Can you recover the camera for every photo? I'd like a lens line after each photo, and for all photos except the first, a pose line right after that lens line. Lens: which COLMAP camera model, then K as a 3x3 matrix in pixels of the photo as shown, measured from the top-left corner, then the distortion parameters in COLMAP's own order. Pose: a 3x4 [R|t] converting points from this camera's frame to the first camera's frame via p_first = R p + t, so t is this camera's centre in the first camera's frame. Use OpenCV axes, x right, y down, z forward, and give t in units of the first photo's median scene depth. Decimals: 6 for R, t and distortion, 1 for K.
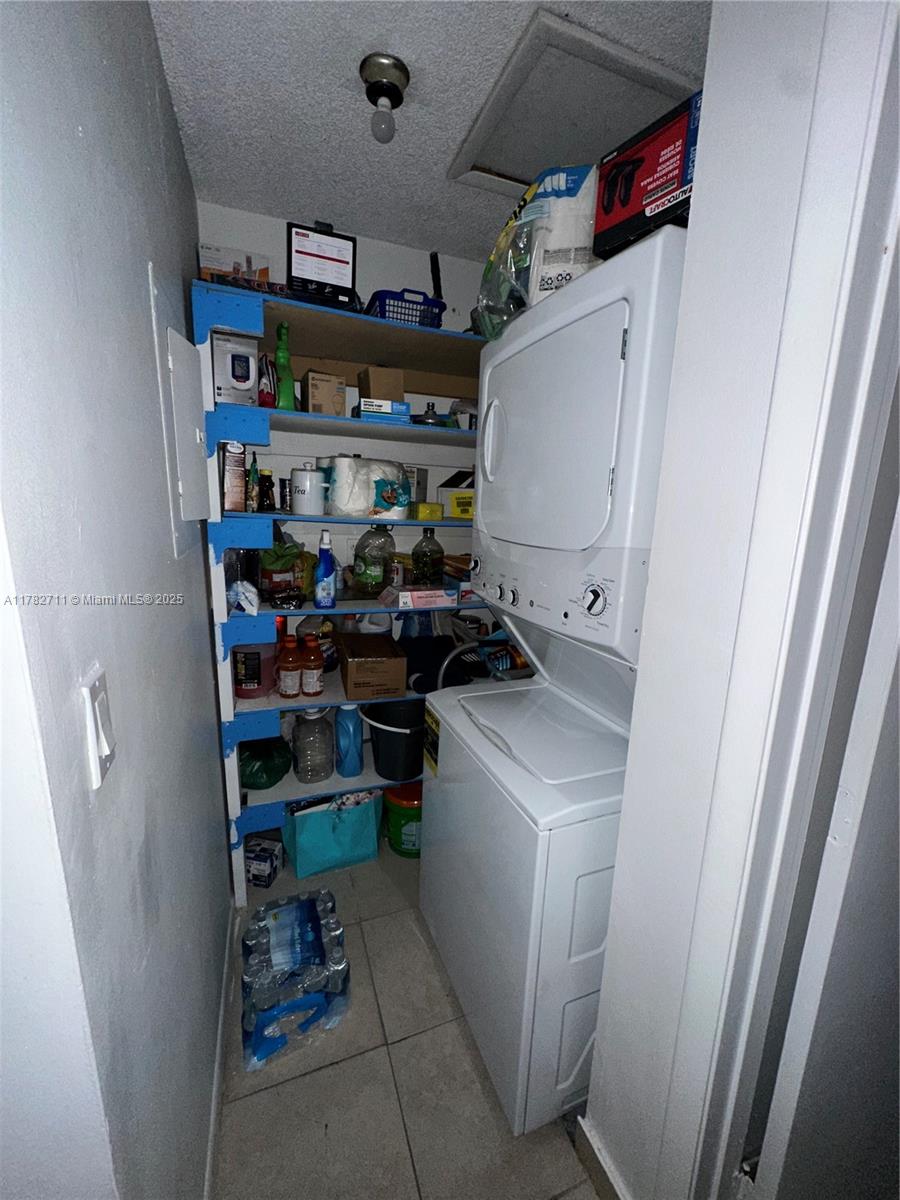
lens RADIAL K [[476.7, 0, 450.0], [0, 476.7, 600.0], [0, 0, 1]] dist [-0.000074, -0.000001]
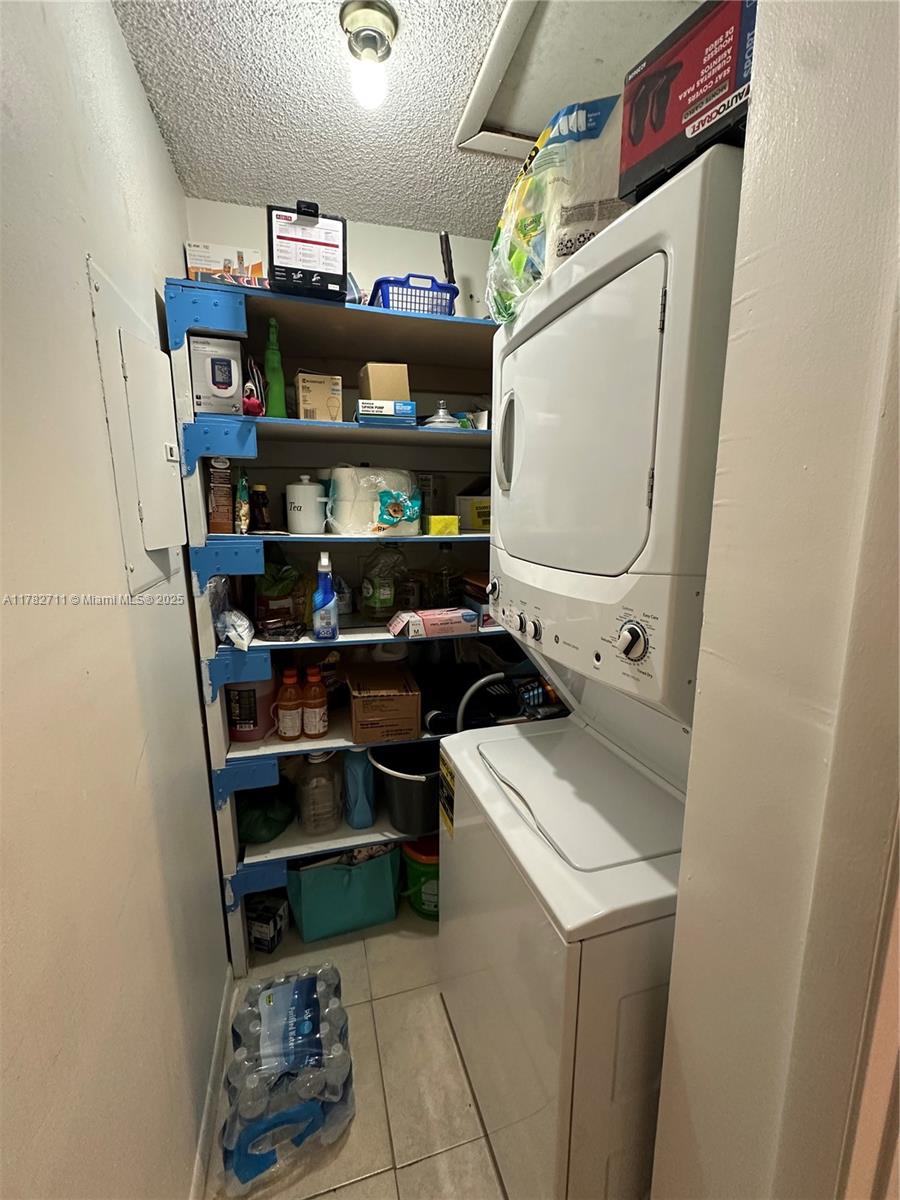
lens RADIAL K [[501.2, 0, 450.0], [0, 501.2, 600.0], [0, 0, 1]] dist [-0.001466, 0.000364]
pose [[0.996333, -0.020406, -0.083090, 0.049014], [0.019050, 0.999673, -0.017079, -0.037900], [0.083412, 0.015434, 0.996396, 0.105640]]
